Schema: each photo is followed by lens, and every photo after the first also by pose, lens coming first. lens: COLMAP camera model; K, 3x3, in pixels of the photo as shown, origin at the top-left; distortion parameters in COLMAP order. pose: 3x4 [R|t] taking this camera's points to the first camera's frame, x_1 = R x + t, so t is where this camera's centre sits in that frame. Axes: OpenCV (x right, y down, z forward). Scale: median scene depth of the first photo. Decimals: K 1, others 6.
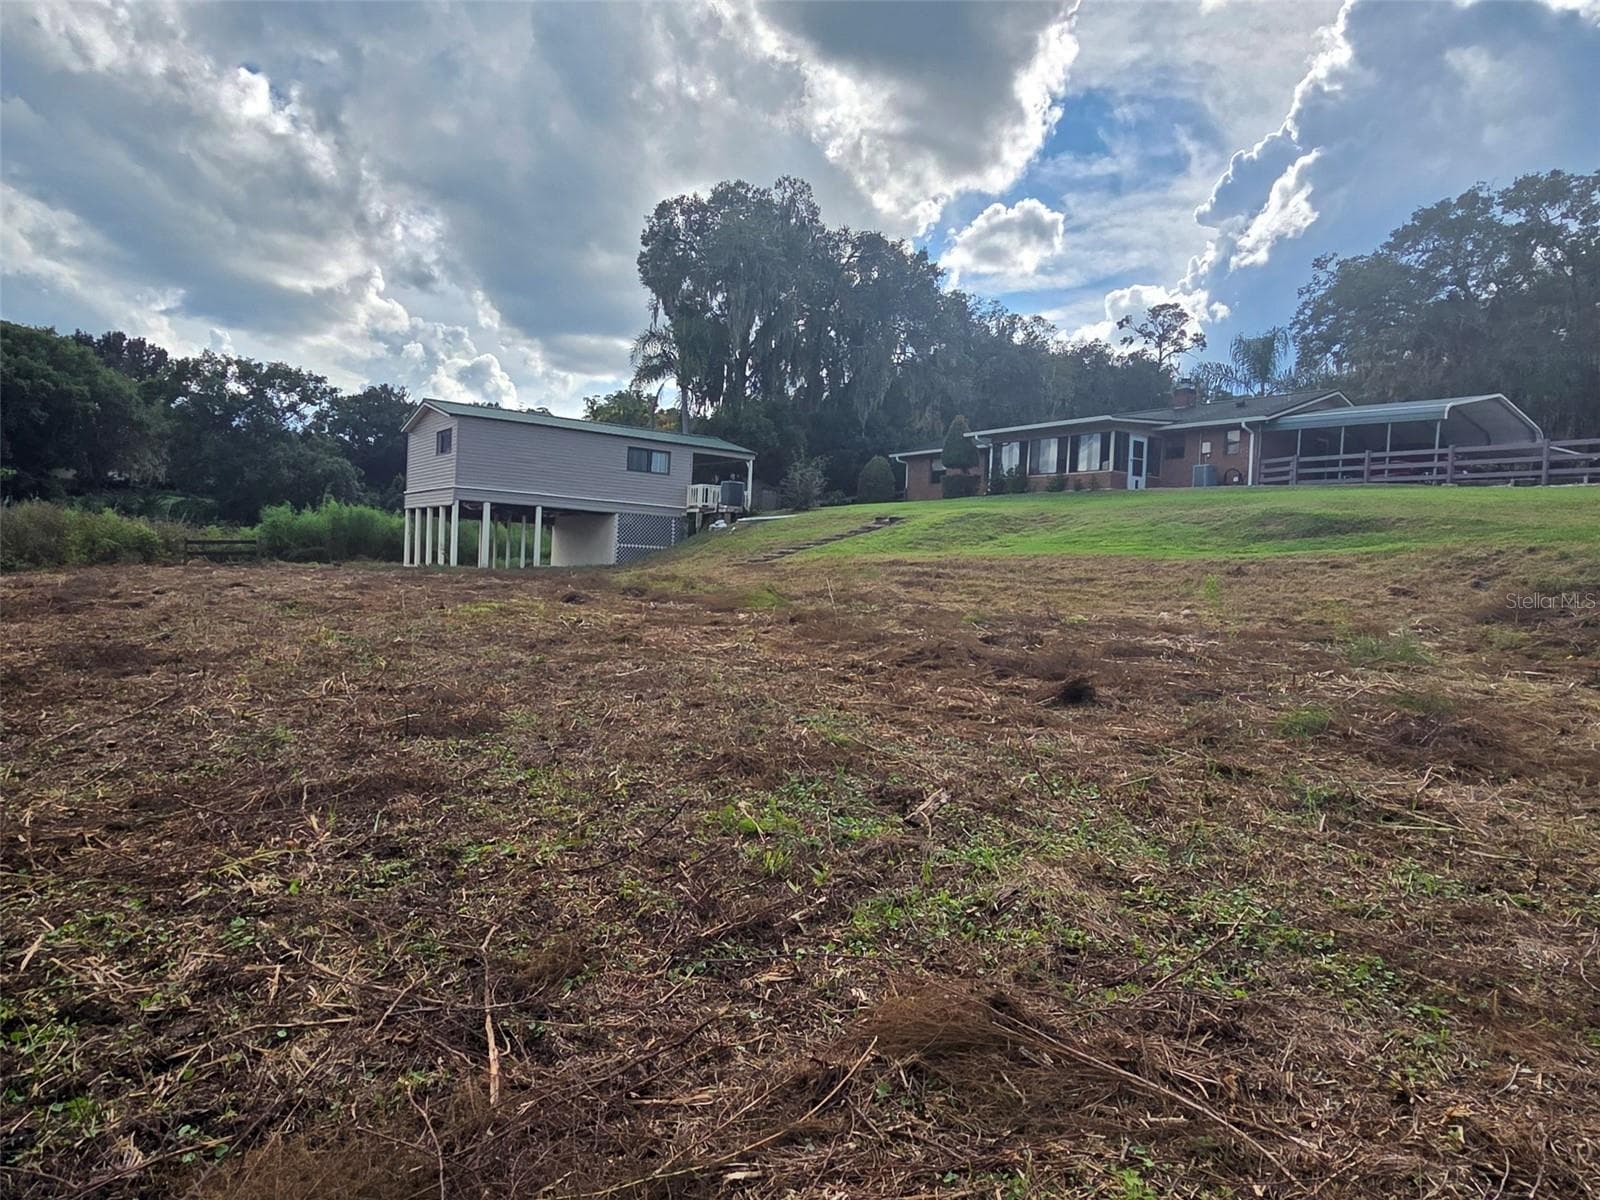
lens RADIAL K [[1021.0, 0, 813.0], [0, 1021.0, 595.9], [0, 0, 1]] dist [0.002860, -0.004194]
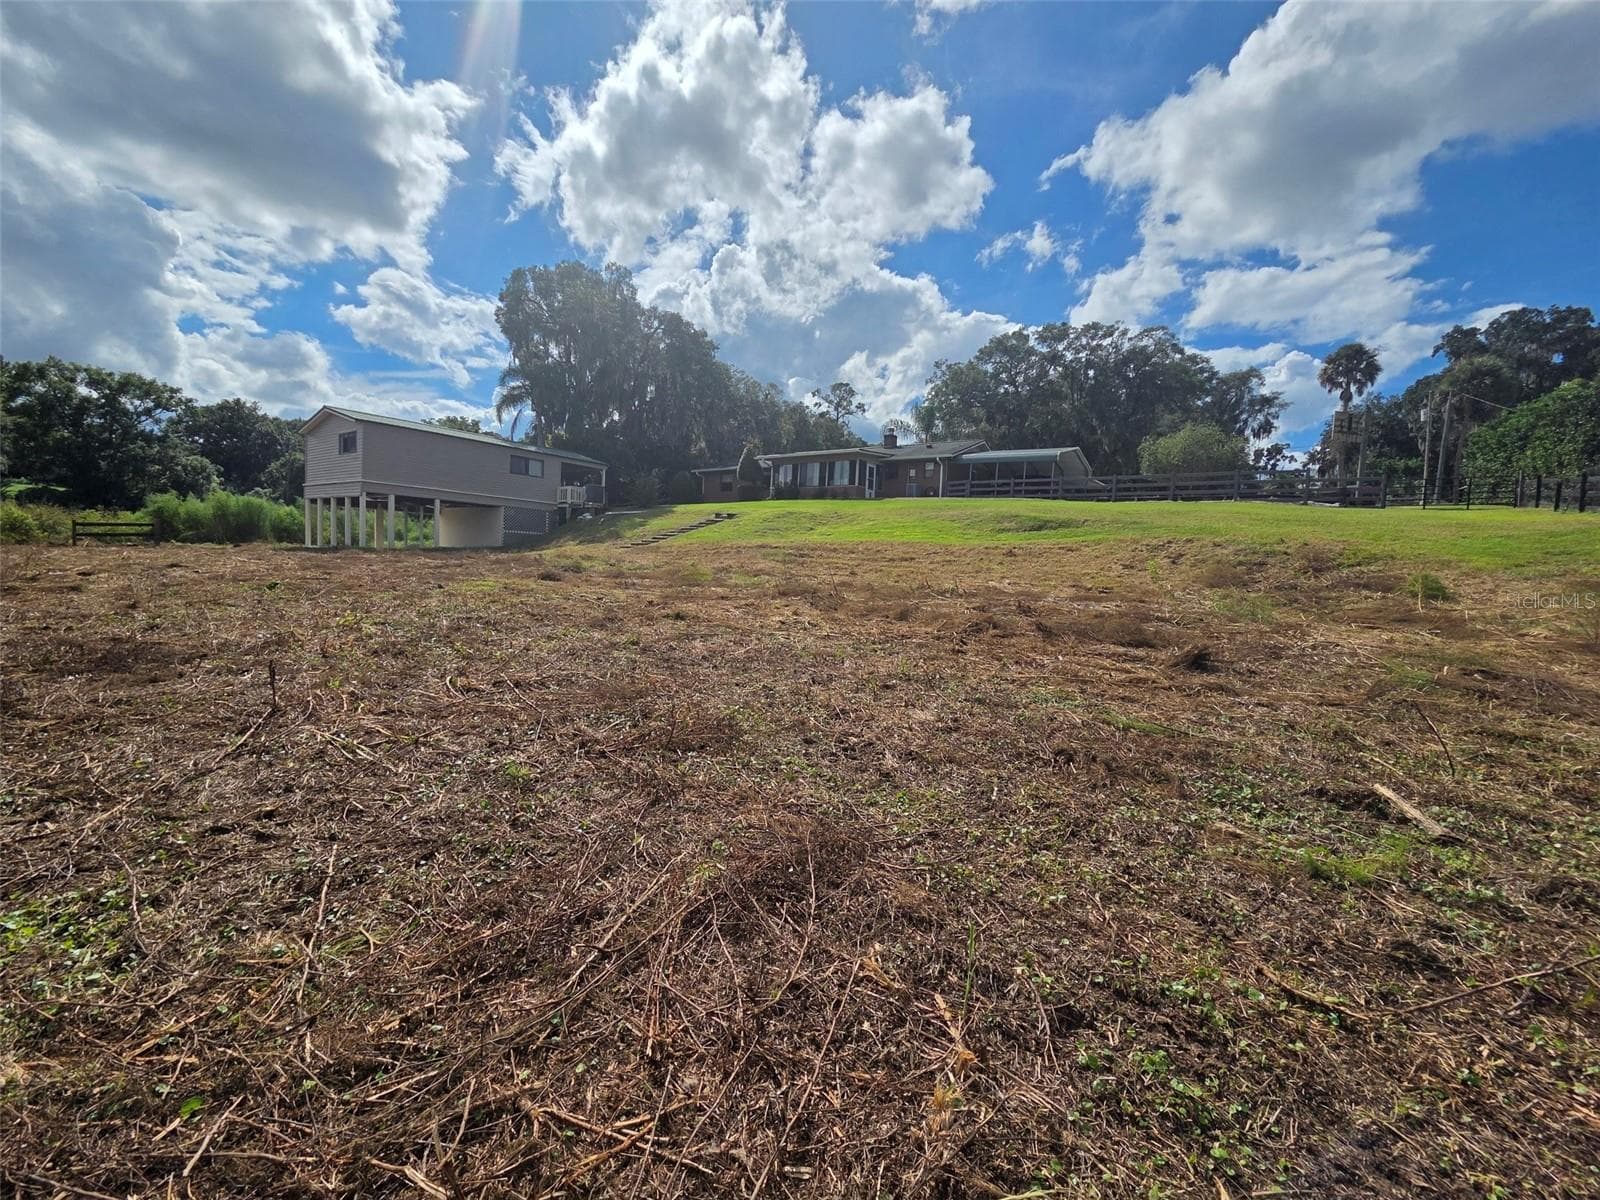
lens RADIAL K [[652.3, 0, 805.0], [0, 652.3, 595.8], [0, 0, 1]] dist [0.000427, -0.002199]
pose [[0.948095, -0.020679, 0.317314, -0.083249], [0.006258, 0.998903, 0.046400, -0.003457], [-0.317925, -0.042006, 0.947185, 0.083671]]
